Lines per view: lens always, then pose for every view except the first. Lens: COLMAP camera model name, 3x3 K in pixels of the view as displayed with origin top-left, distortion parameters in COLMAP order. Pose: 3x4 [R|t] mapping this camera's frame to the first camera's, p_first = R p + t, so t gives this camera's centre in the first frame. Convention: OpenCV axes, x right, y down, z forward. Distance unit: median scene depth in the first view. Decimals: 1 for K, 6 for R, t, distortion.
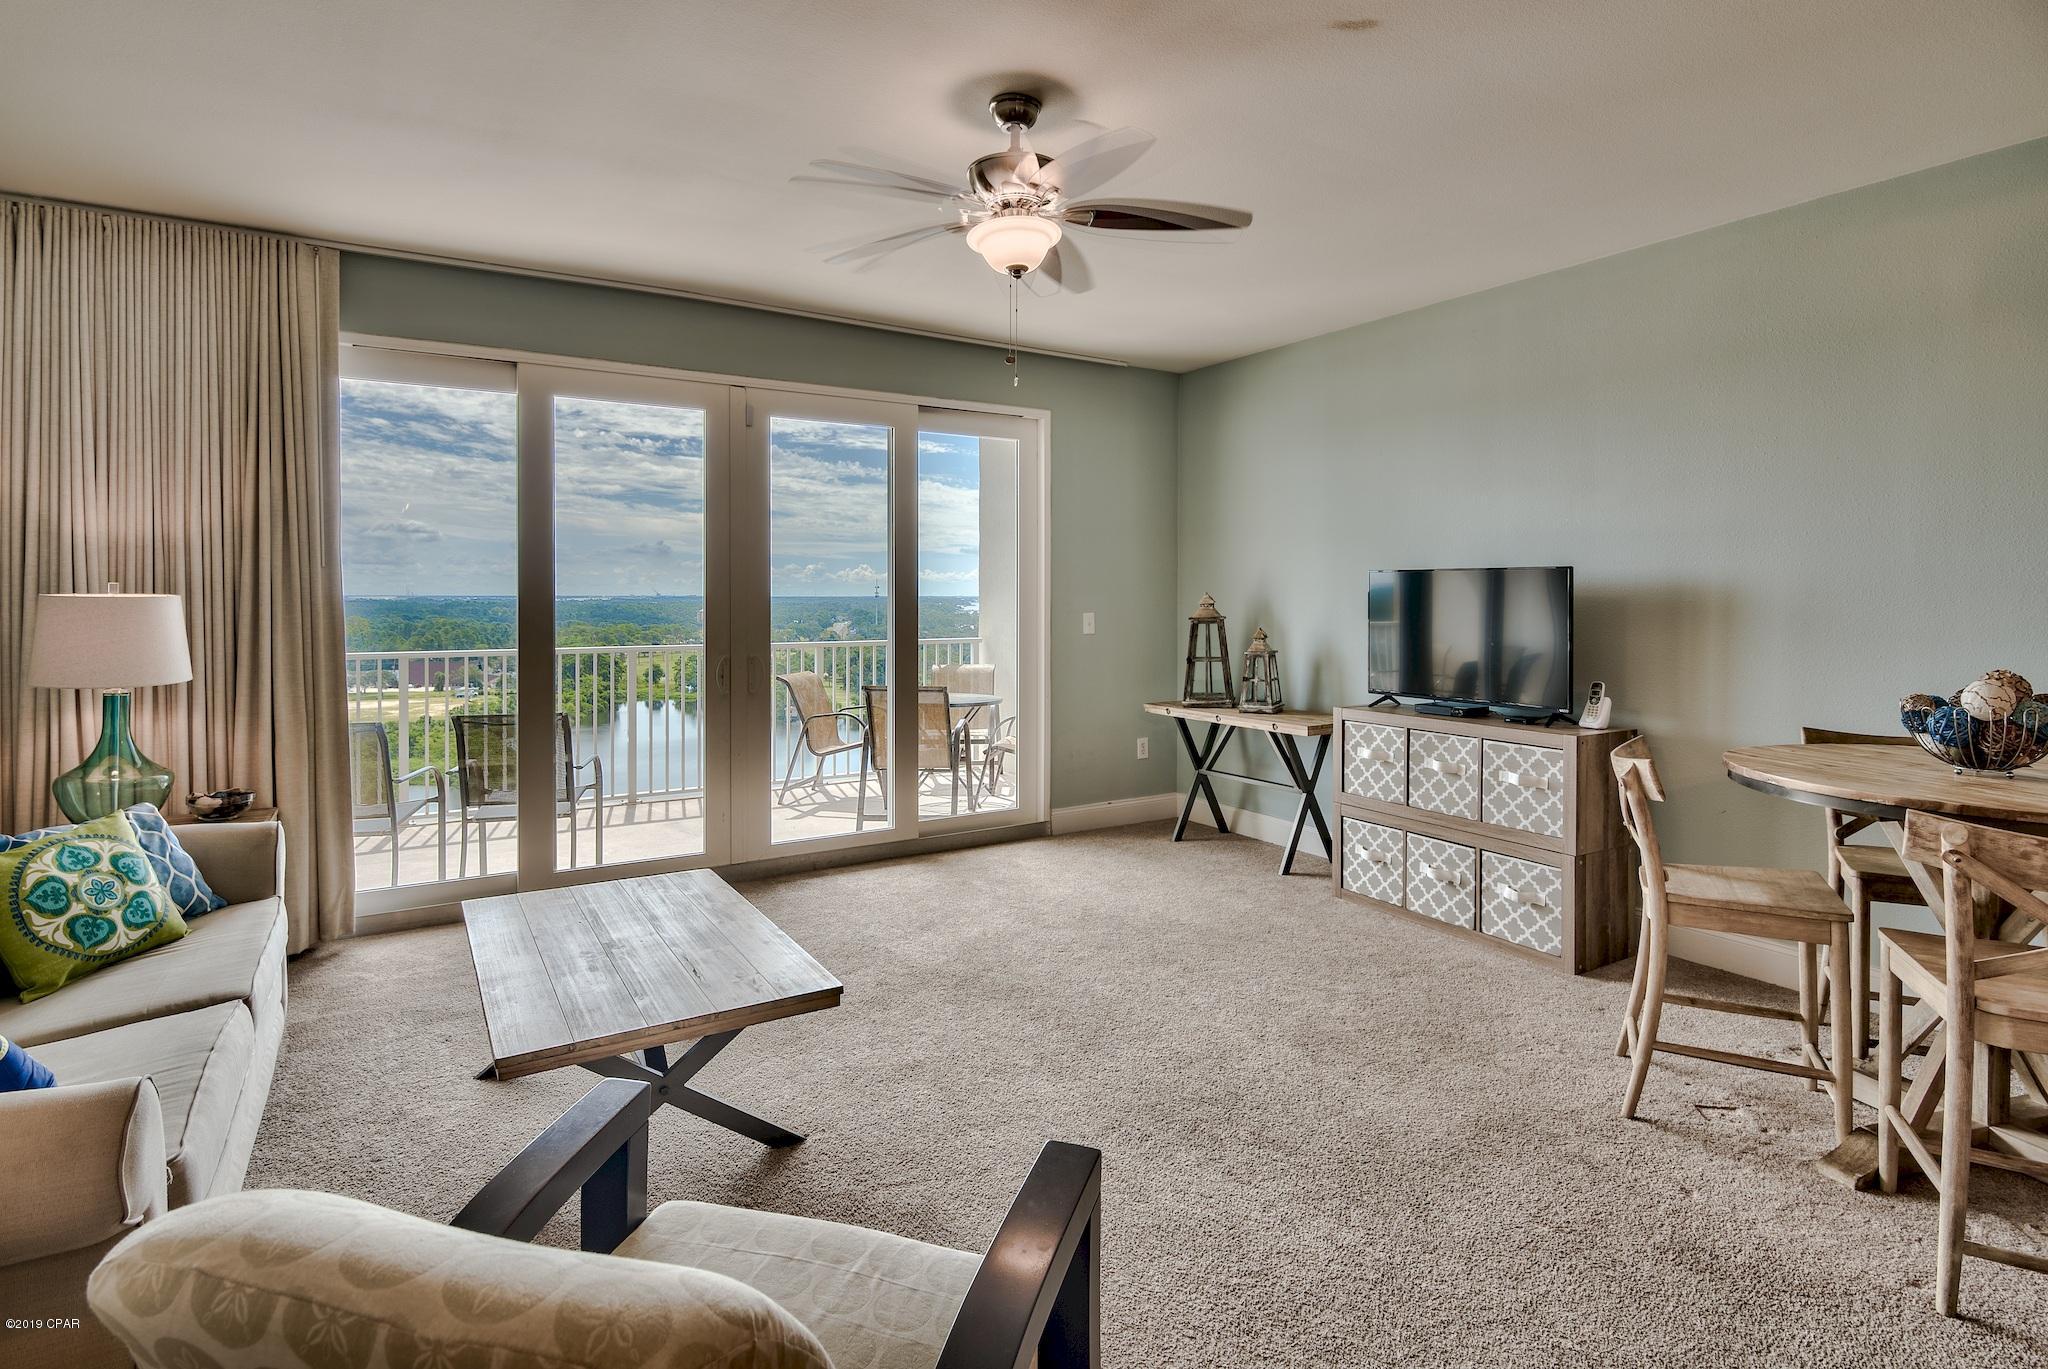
lens RADIAL K [[1012.1, 0, 996.8], [0, 1012.1, 601.7], [0, 0, 1]] dist [-0.003351, 0.000345]
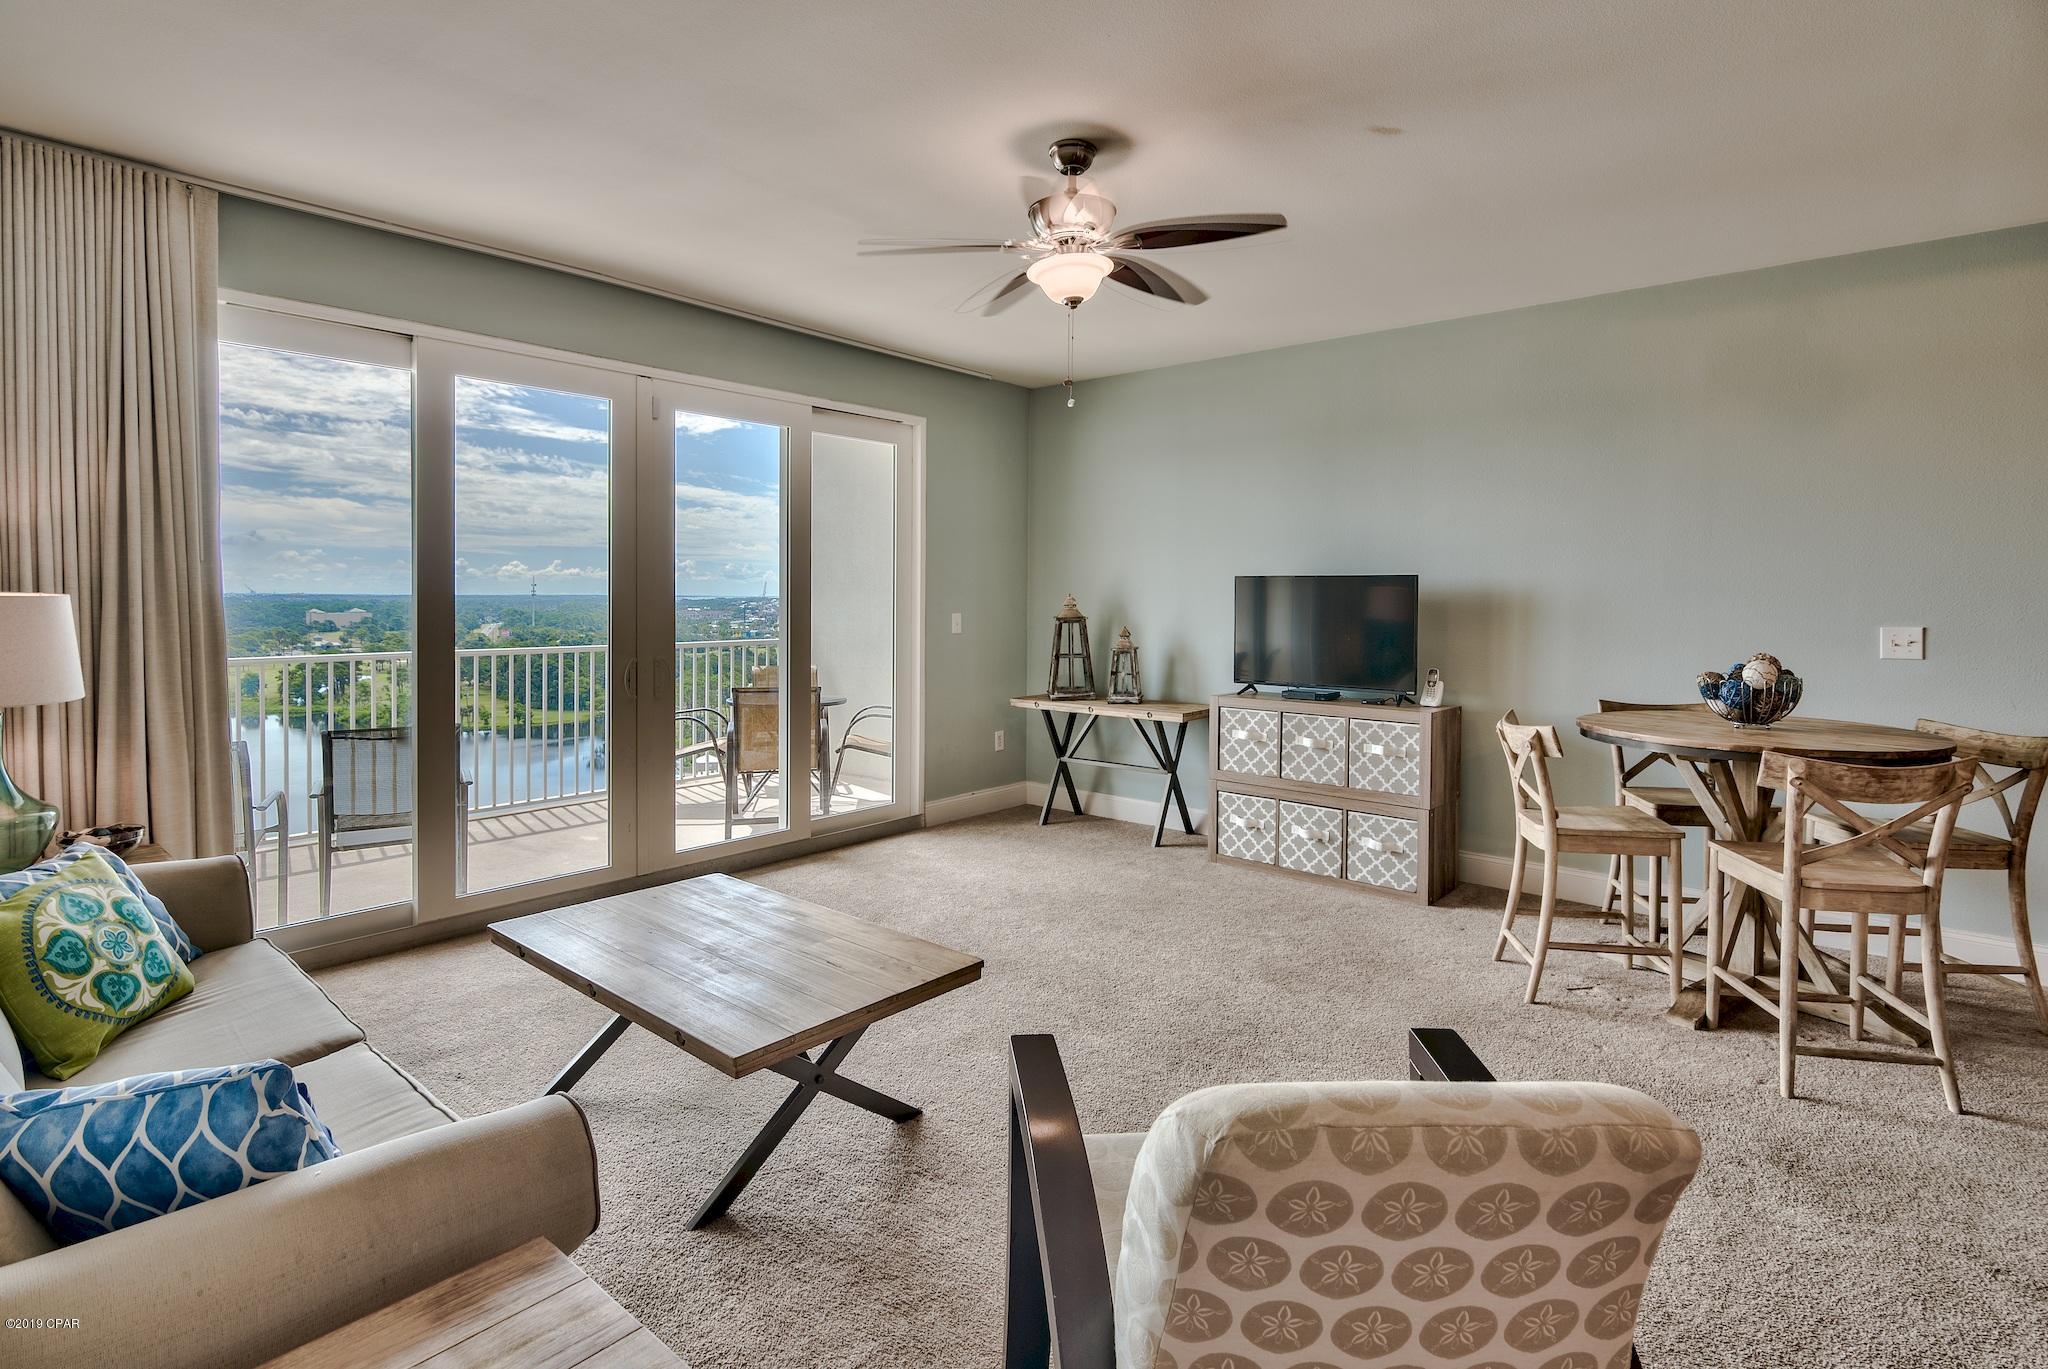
lens RADIAL K [[1012.1, 0, 996.2], [0, 1012.1, 613.3], [0, 0, 1]] dist [-0.003351, 0.000345]
pose [[0.954624, -0.001460, 0.297811, -0.279008], [-0.001854, 0.999939, 0.010844, -0.000850], [-0.297809, -0.010904, 0.954563, -0.017782]]
